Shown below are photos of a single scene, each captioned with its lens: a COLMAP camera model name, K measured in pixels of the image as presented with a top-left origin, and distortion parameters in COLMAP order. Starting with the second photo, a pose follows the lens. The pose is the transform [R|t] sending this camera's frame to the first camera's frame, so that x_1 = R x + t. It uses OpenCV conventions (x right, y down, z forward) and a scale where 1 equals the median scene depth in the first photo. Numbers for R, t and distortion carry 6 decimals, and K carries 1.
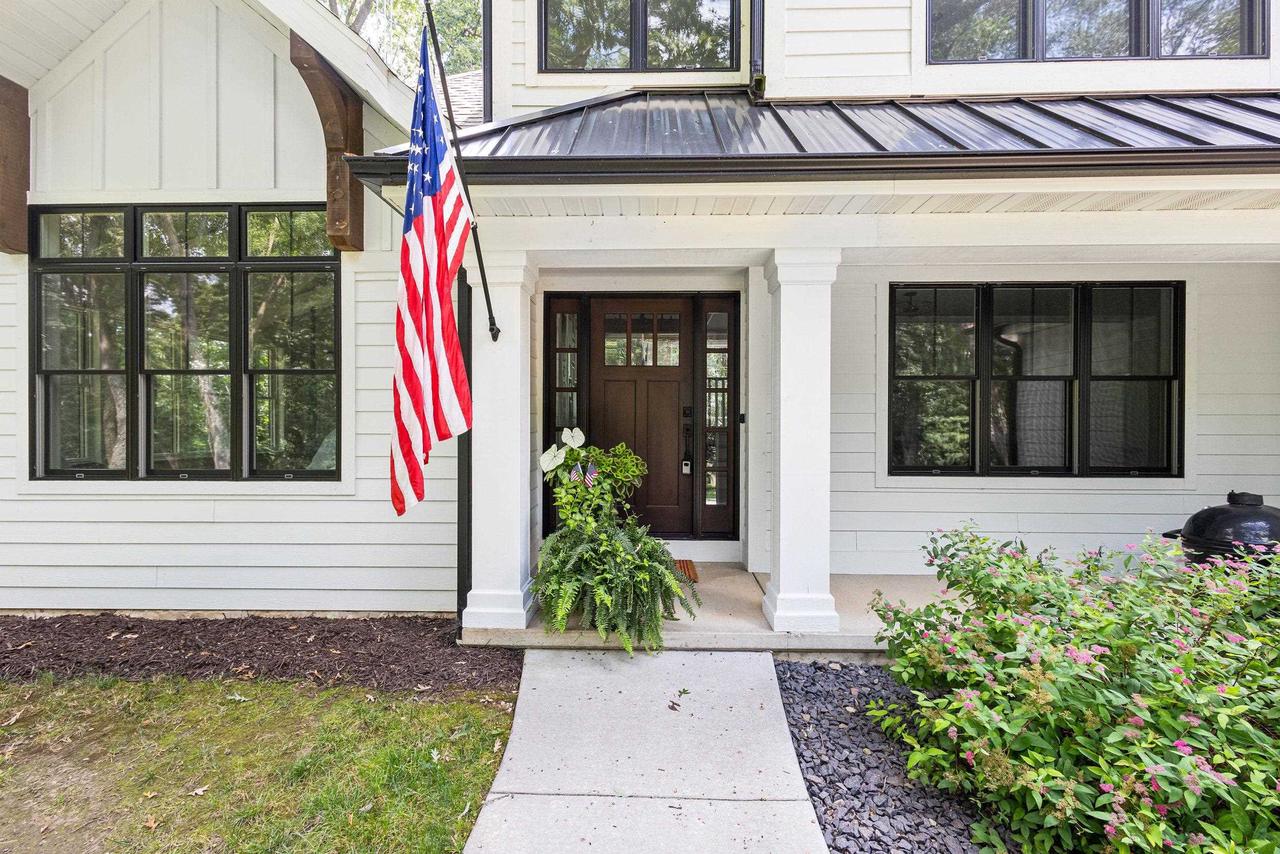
lens RADIAL K [[584.3, 0, 642.0], [0, 584.3, 433.7], [0, 0, 1]] dist [0.008808, -0.002010]
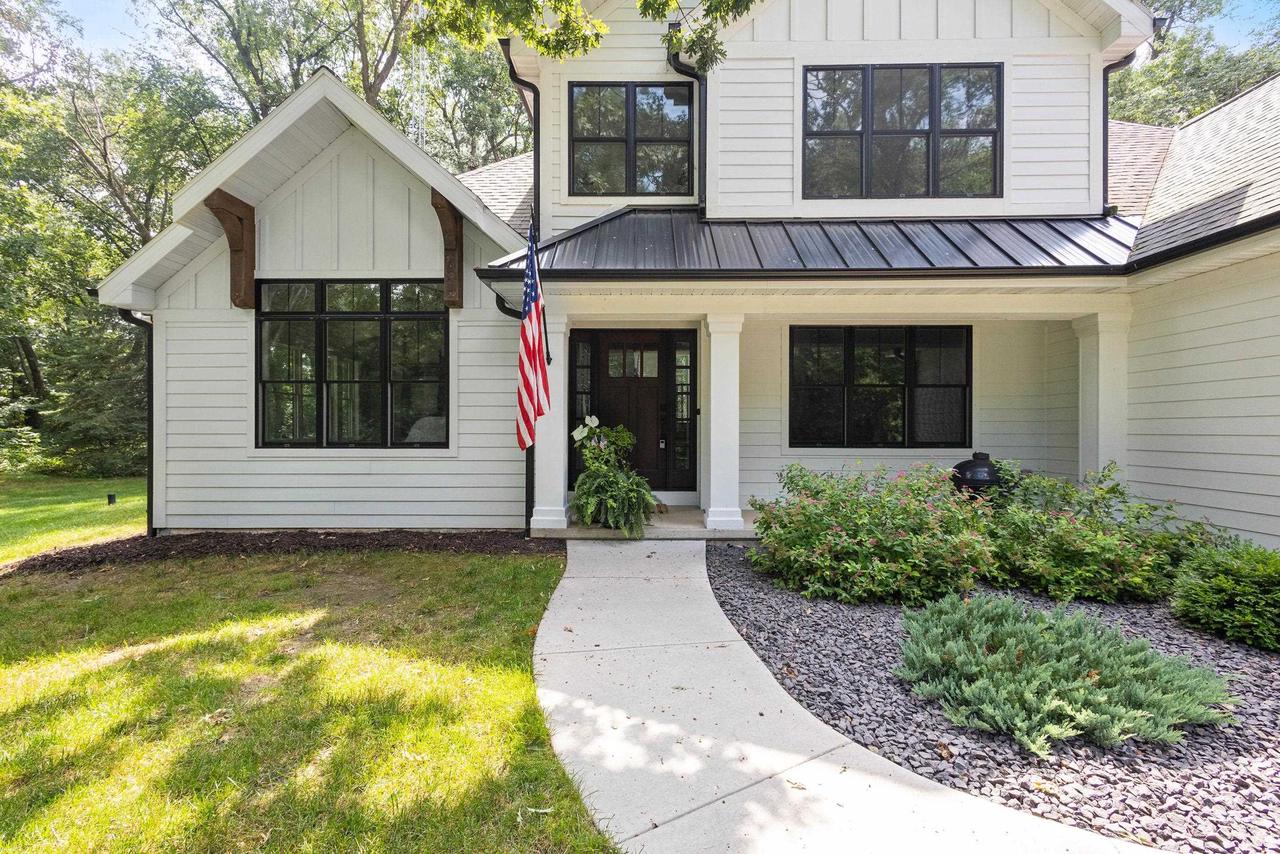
lens RADIAL K [[584.3, 0, 645.1], [0, 584.3, 435.3], [0, 0, 1]] dist [0.008808, -0.002010]
pose [[0.999853, -0.000325, 0.017149, 0.006357], [0.000396, 0.999991, -0.004191, 0.054153], [-0.017148, 0.004197, 0.999844, -0.681736]]
